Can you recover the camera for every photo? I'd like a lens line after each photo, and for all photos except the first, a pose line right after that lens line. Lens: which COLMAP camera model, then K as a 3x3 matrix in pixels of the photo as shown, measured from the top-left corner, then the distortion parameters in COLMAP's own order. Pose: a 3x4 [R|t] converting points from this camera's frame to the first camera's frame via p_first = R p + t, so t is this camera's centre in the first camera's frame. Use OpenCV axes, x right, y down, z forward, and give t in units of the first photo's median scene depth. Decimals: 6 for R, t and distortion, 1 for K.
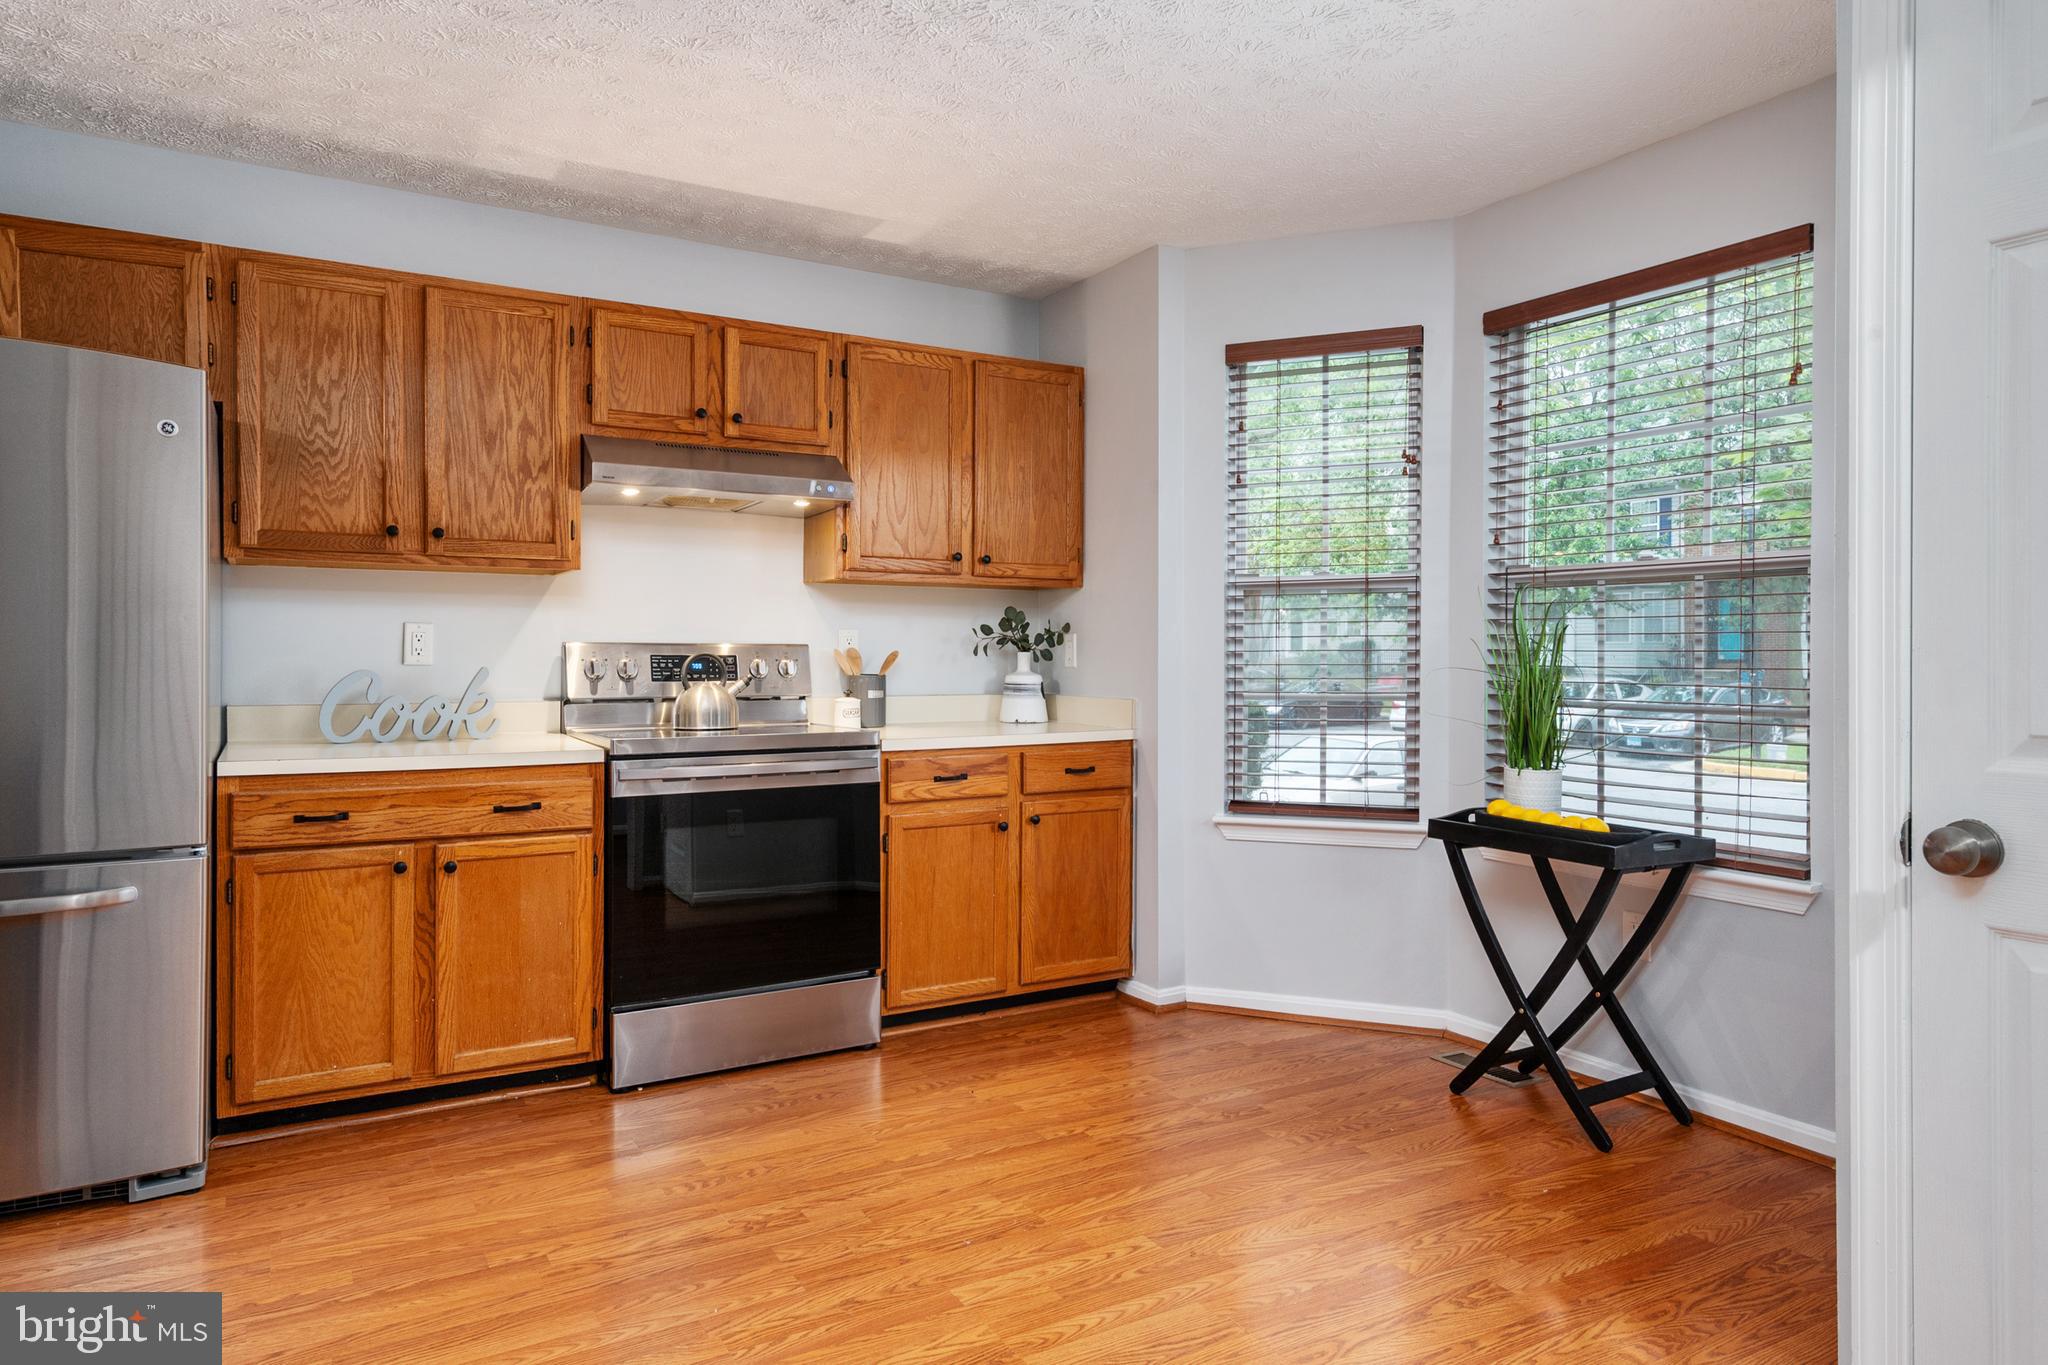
lens RADIAL K [[1269.4, 0, 1026.9], [0, 1269.4, 660.4], [0, 0, 1]] dist [0.017494, -0.002166]
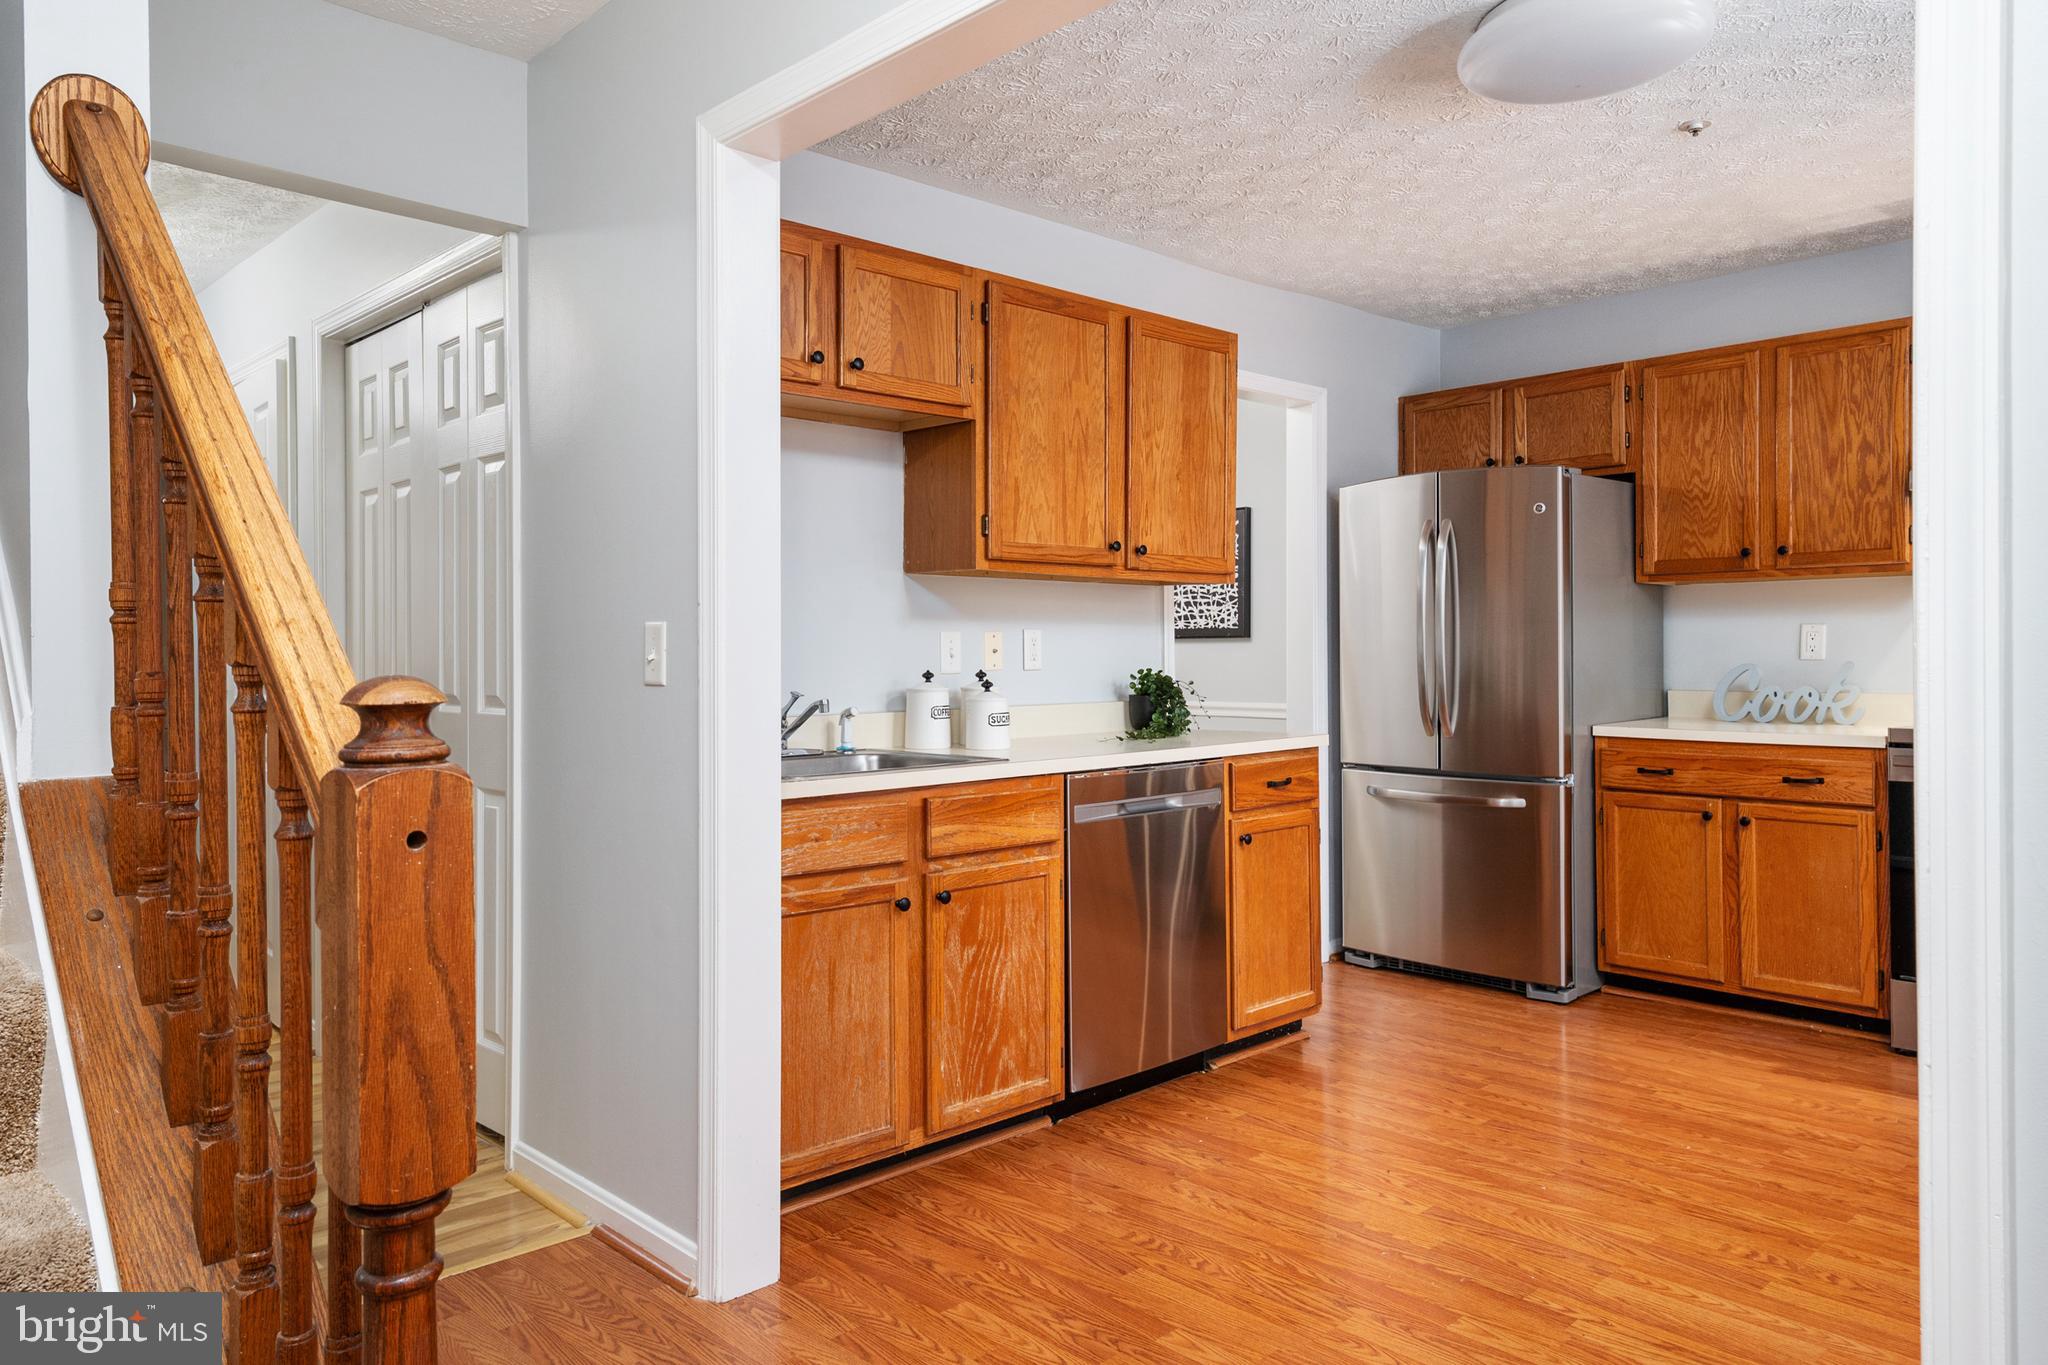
lens RADIAL K [[1386.4, 0, 1028.1], [0, 1386.4, 662.3], [0, 0, 1]] dist [0.017972, 0.000946]
pose [[0.227848, 0.001556, -0.973695, 0.687200], [0.004603, 0.999986, 0.002675, -0.000942], [0.973686, -0.005092, 0.227838, 0.003343]]
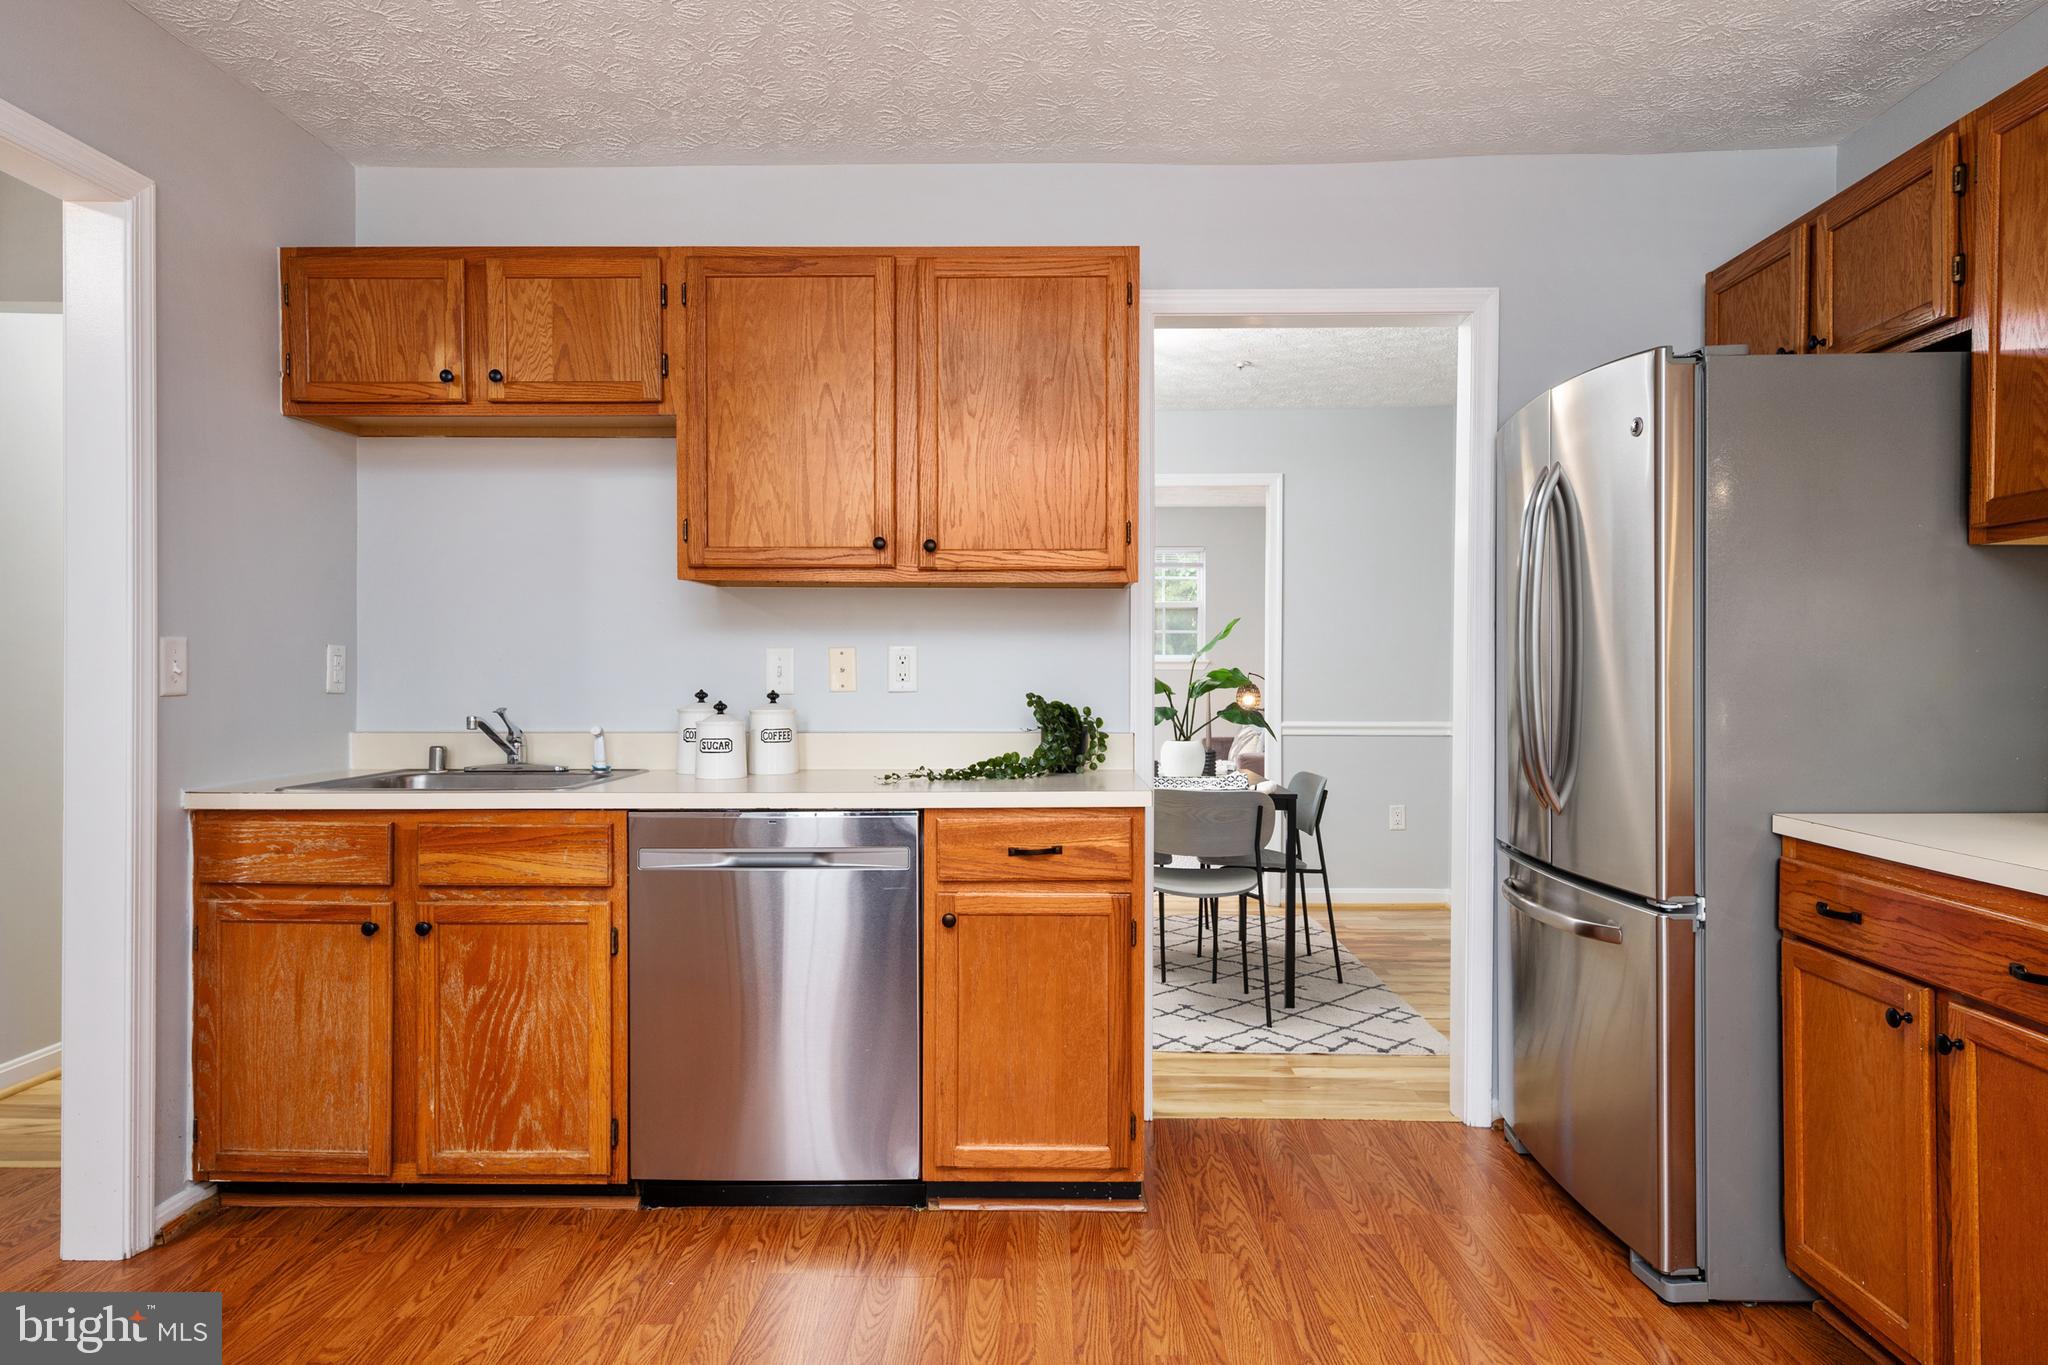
lens RADIAL K [[1269.4, 0, 1028.5], [0, 1269.4, 688.8], [0, 0, 1]] dist [0.017494, -0.002166]
pose [[-0.526589, 0.006292, -0.850097, 0.256145], [-0.006257, 0.999917, 0.011277, -0.004987], [0.850097, 0.011258, -0.526506, 0.907469]]
